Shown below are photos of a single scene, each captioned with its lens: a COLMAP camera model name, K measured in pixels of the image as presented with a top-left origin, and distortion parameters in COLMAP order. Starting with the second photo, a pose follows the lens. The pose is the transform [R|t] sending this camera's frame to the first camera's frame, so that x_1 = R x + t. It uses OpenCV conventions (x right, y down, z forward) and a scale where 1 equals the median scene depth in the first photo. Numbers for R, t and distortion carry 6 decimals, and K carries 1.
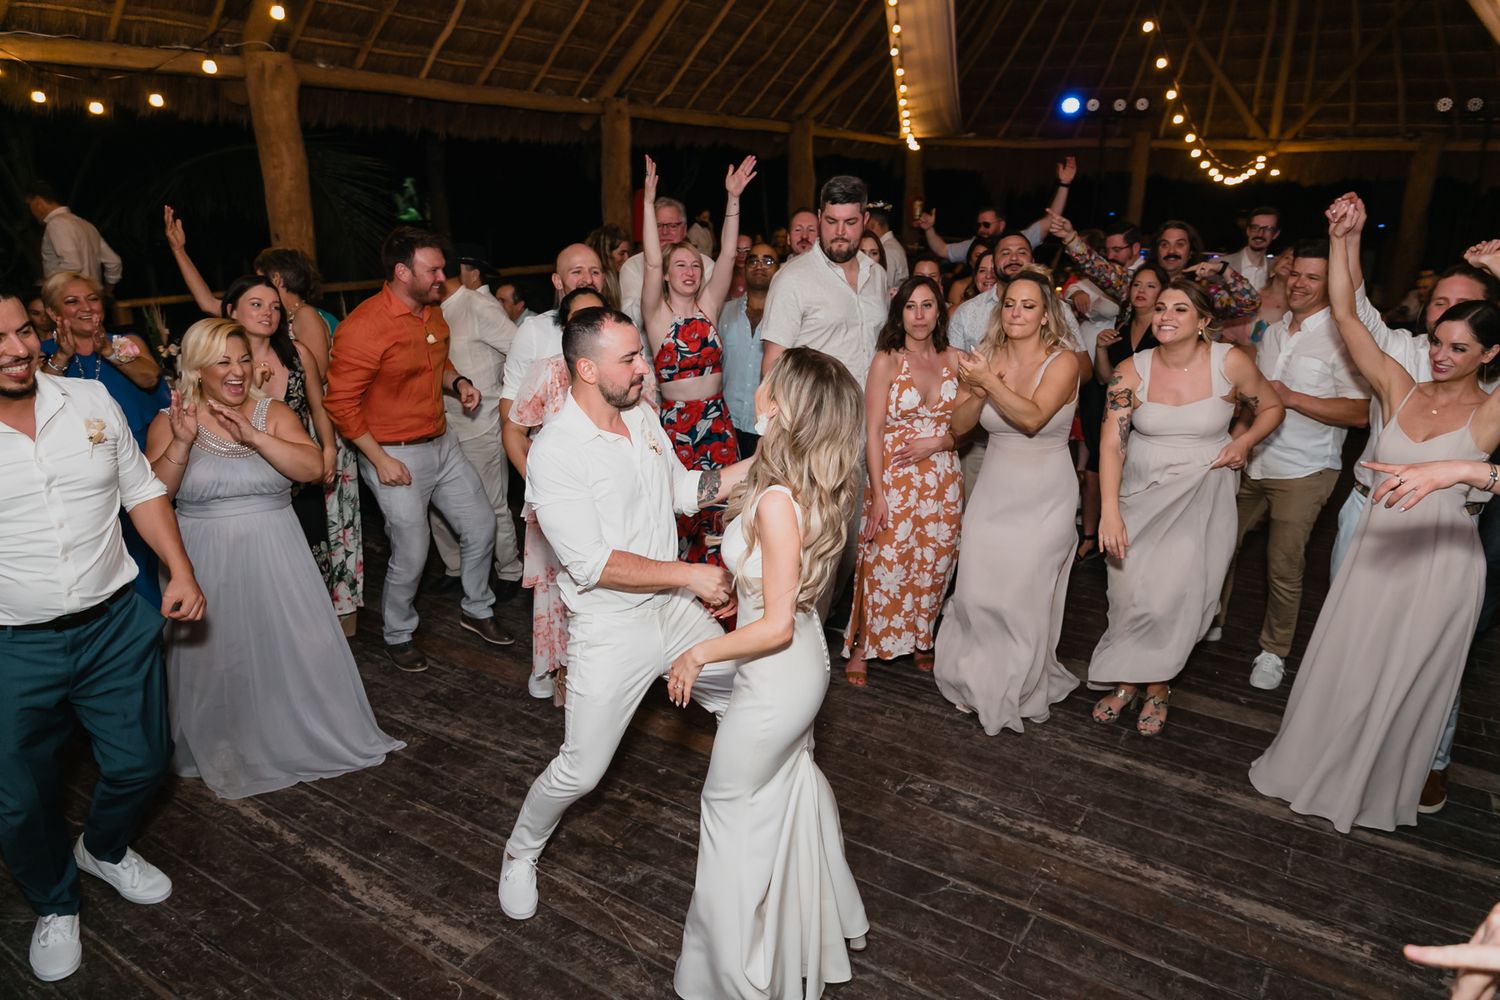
lens RADIAL K [[996.0, 0, 750.0], [0, 996.0, 500.0], [0, 0, 1]] dist [0.006786, -0.010972]
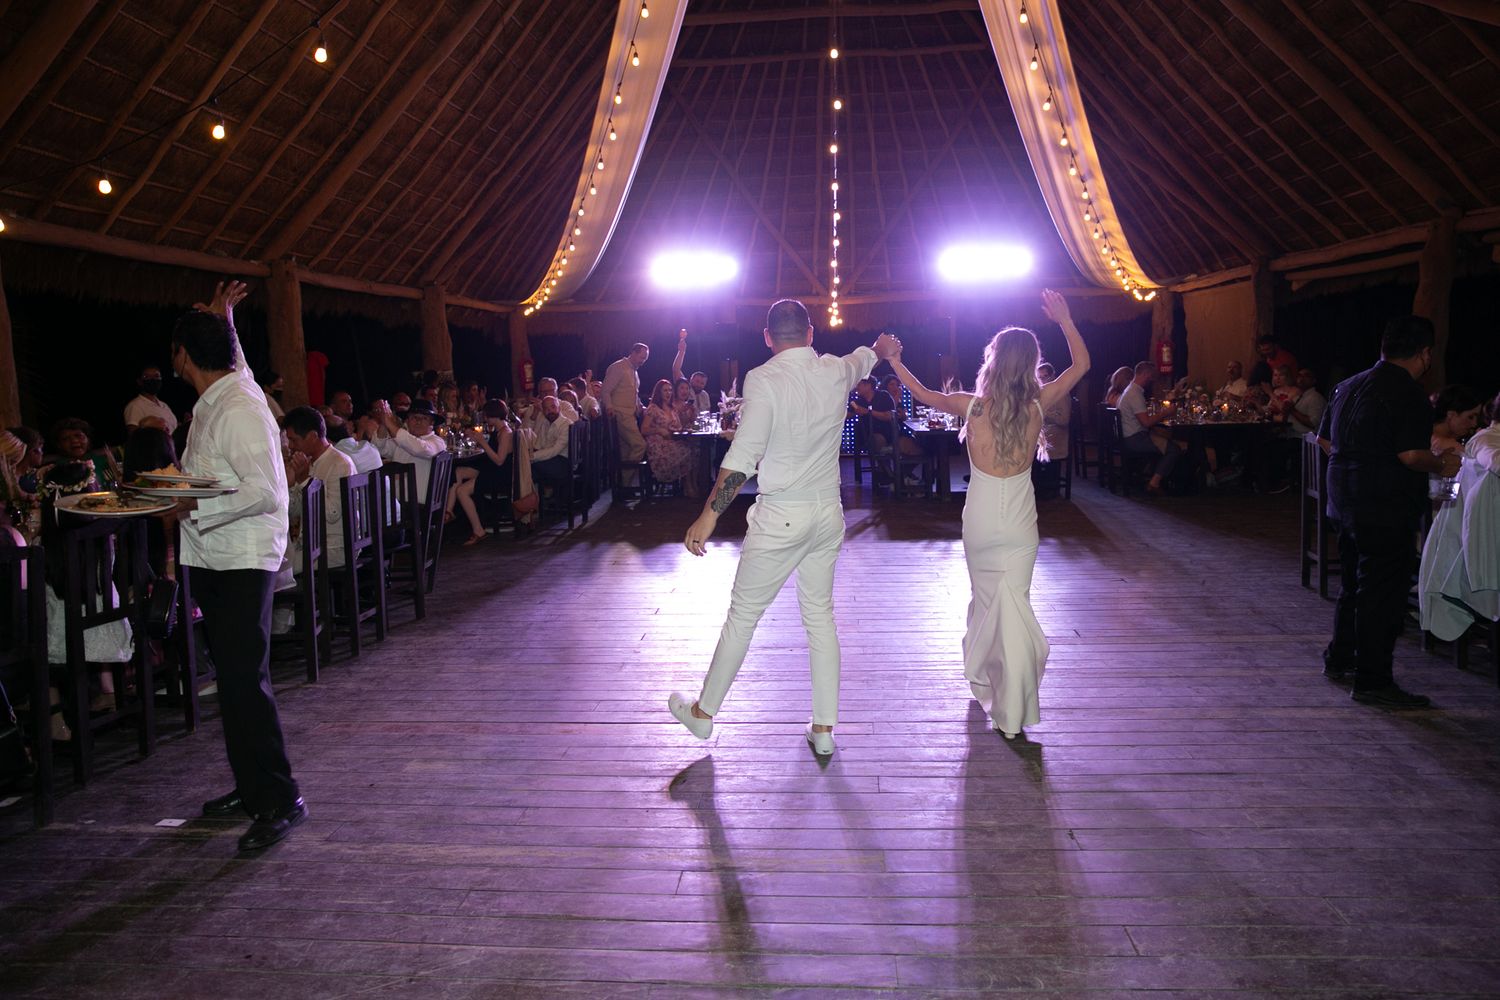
lens RADIAL K [[1066.9, 0, 750.0], [0, 1066.9, 500.0], [0, 0, 1]] dist [-0.106705, 0.096851]
pose [[0.883337, -0.109354, 0.455804, -0.361017], [0.192833, 0.971088, -0.140727, 0.073227], [-0.427237, 0.212203, 0.878885, -0.030317]]
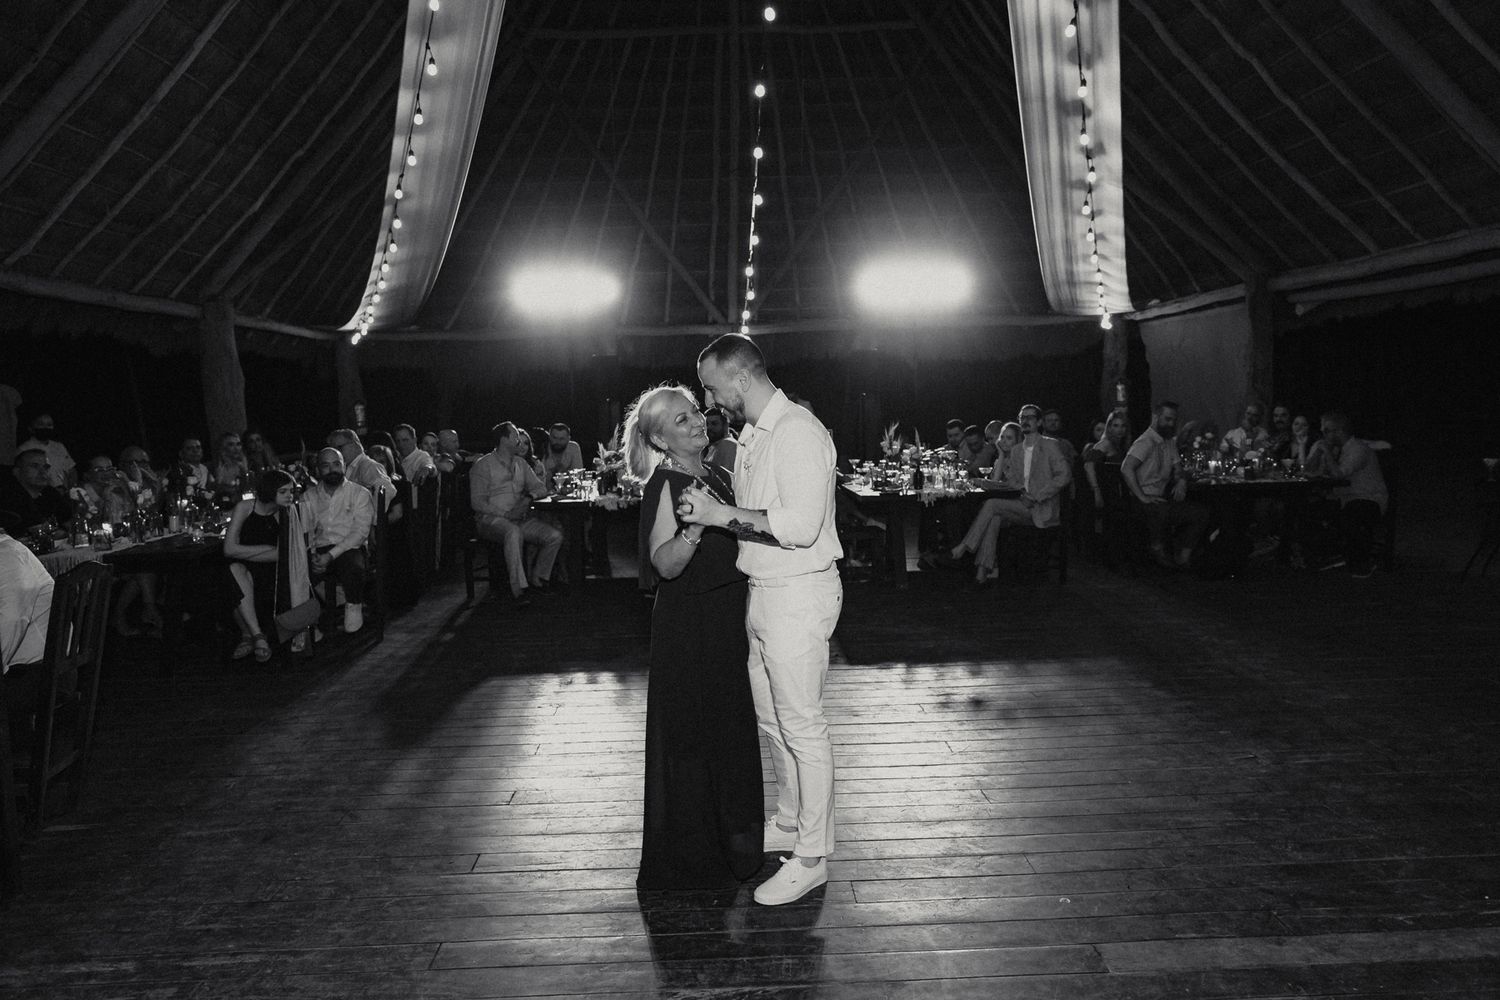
lens RADIAL K [[1081.4, 0, 751.6], [0, 1081.4, 497.4], [0, 0, 1]] dist [-0.015720, 0.000230]
pose [[0.826886, -0.097130, 0.553918, -0.167126], [0.219111, 0.962779, -0.158263, -0.041294], [-0.517928, 0.252235, 0.817391, 0.332119]]
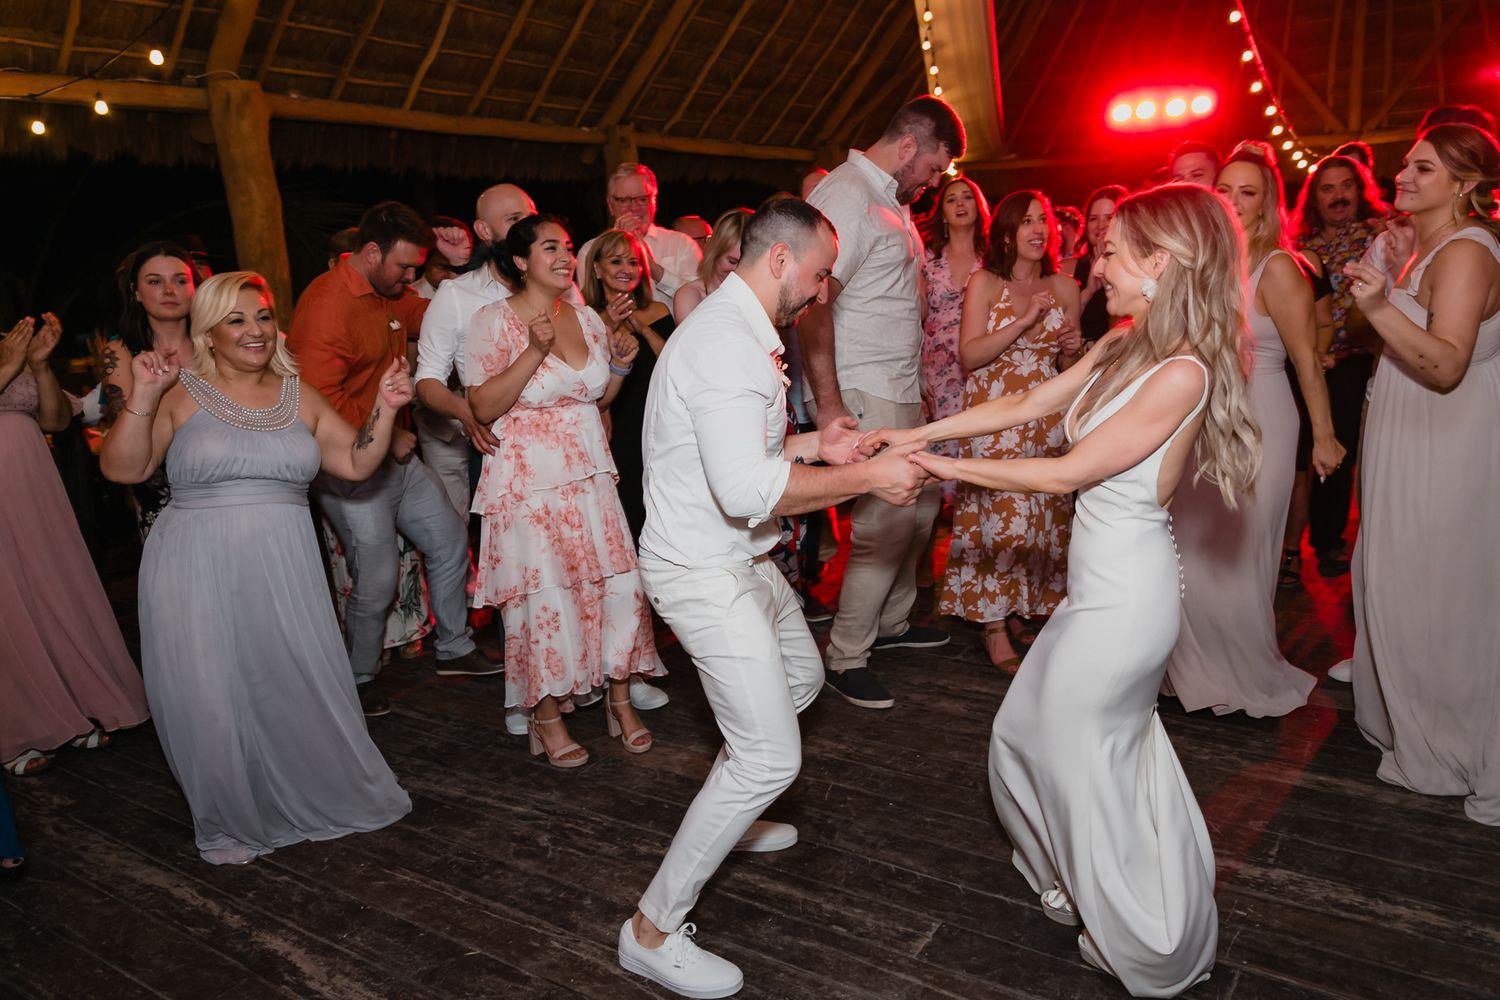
lens RADIAL K [[1094.7, 0, 749.9], [0, 1094.7, 508.5], [0, 0, 1]] dist [-0.007758, -0.000481]
pose [[0.997497, -0.062461, -0.033129, -0.008705], [0.059503, 0.994705, -0.083794, 0.053801], [0.038188, 0.081613, 0.995932, 0.071555]]
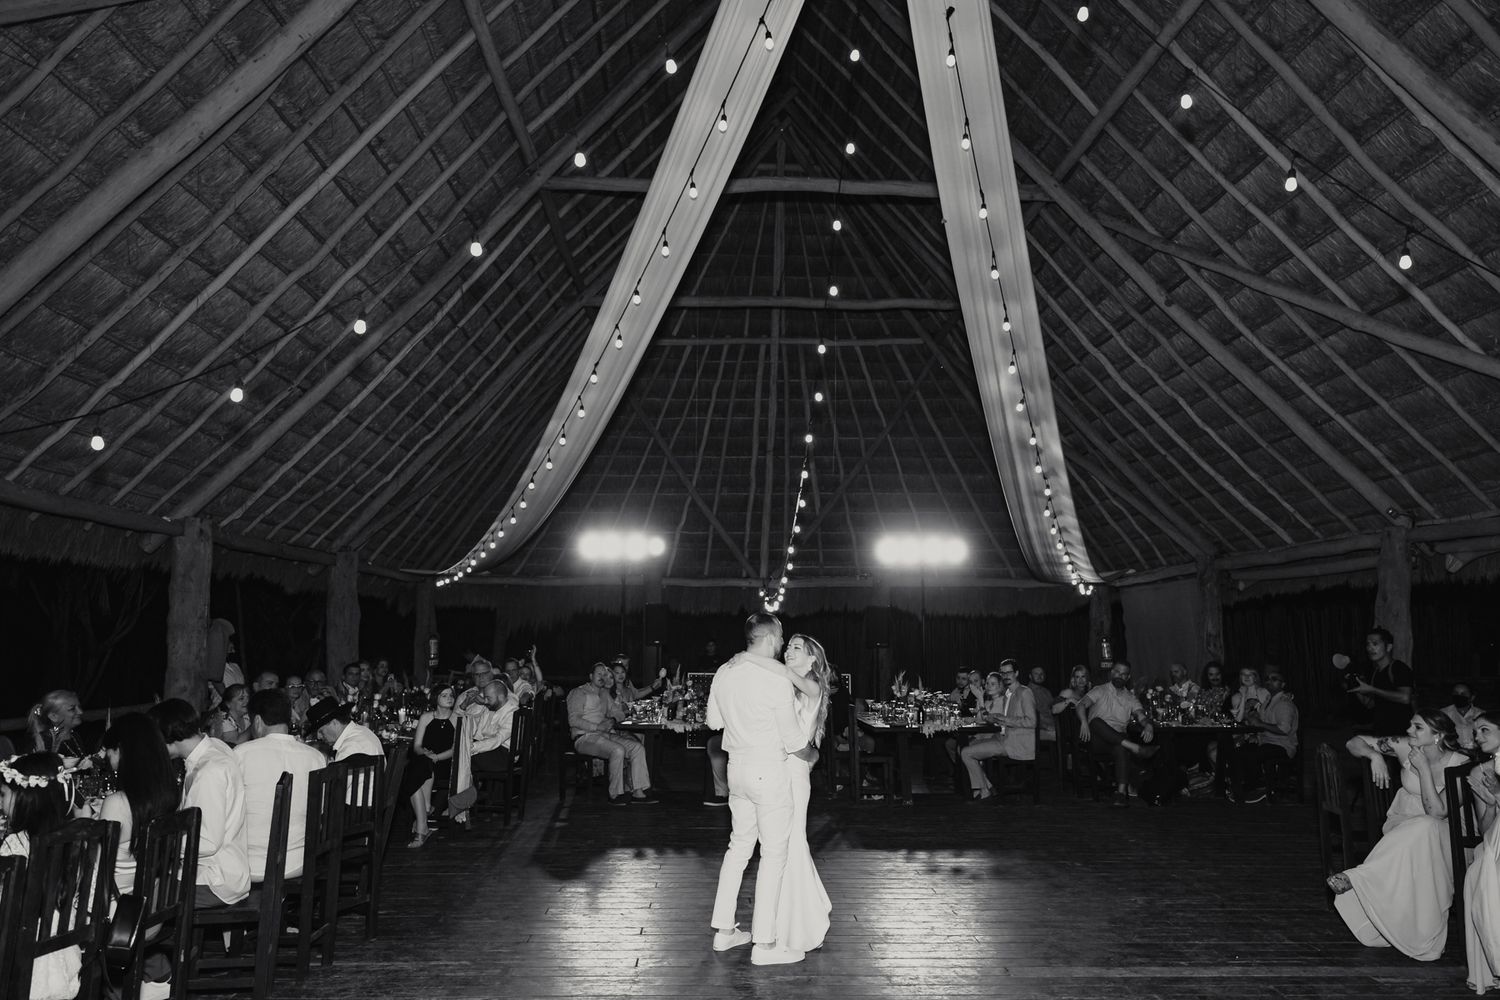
lens RADIAL K [[1131.6, 0, 752.7], [0, 1131.6, 495.2], [0, 0, 1]] dist [-0.011328, -0.002508]
pose [[0.831322, 0.050540, 0.553489, -0.455688], [0.187572, 0.911918, -0.364997, 0.047810], [-0.523183, 0.407249, 0.748617, 0.000590]]
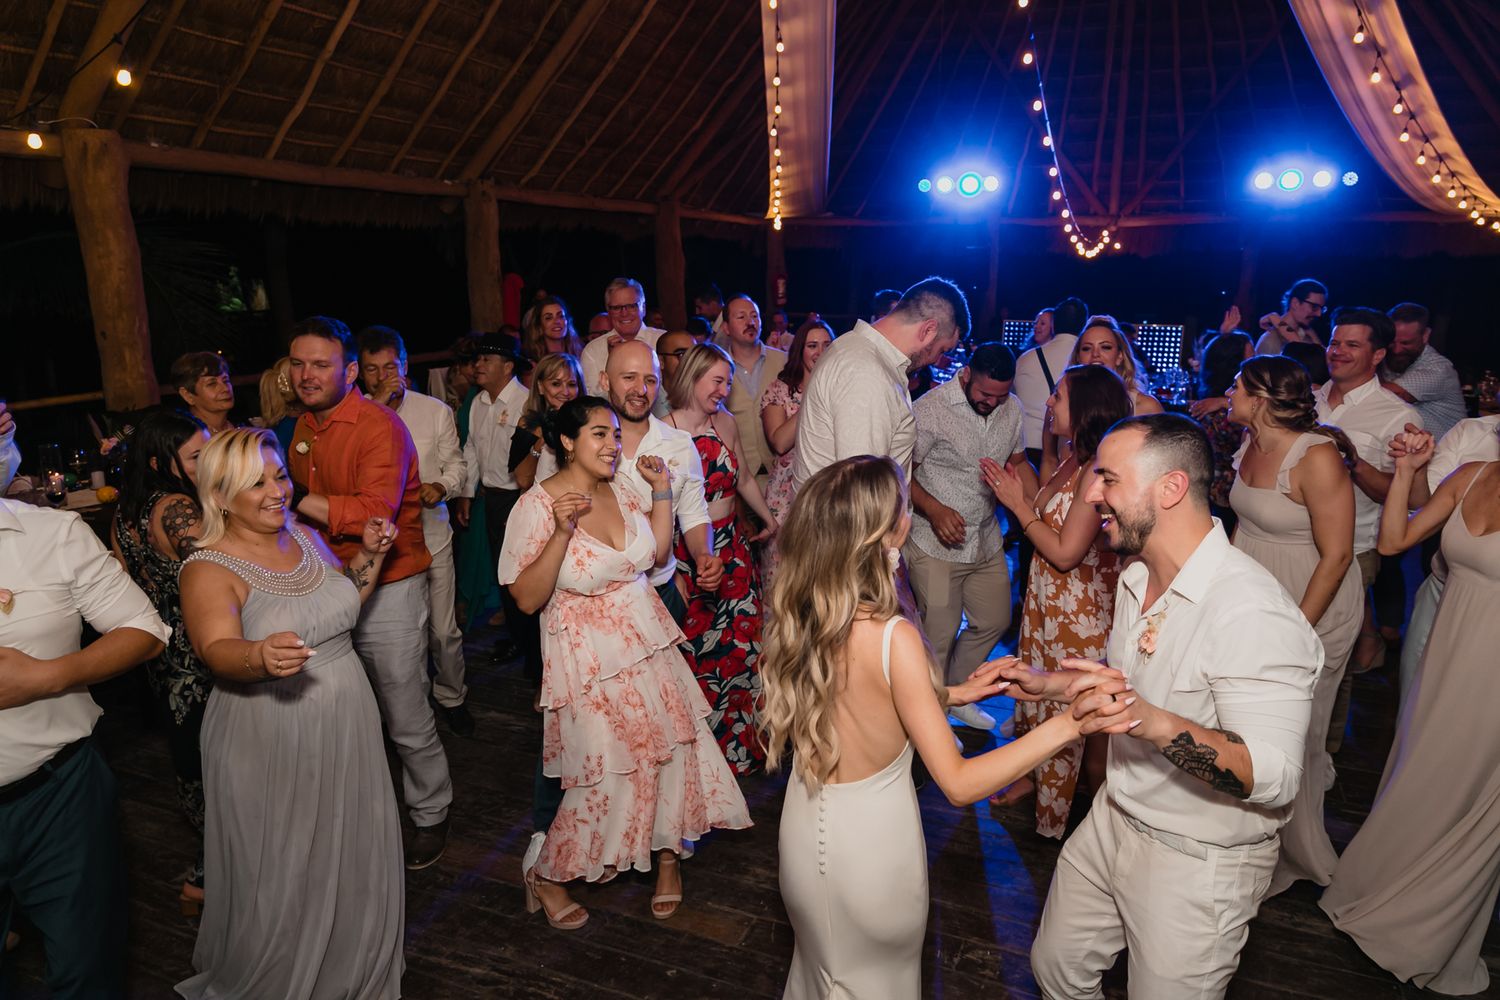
lens RADIAL K [[996.0, 0, 750.0], [0, 996.0, 500.0], [0, 0, 1]] dist [0.006786, -0.010972]
pose [[0.987341, -0.054090, 0.149104, -0.064209], [0.065173, 0.995382, -0.070473, -0.025695], [-0.144604, 0.079298, 0.986307, 0.081528]]
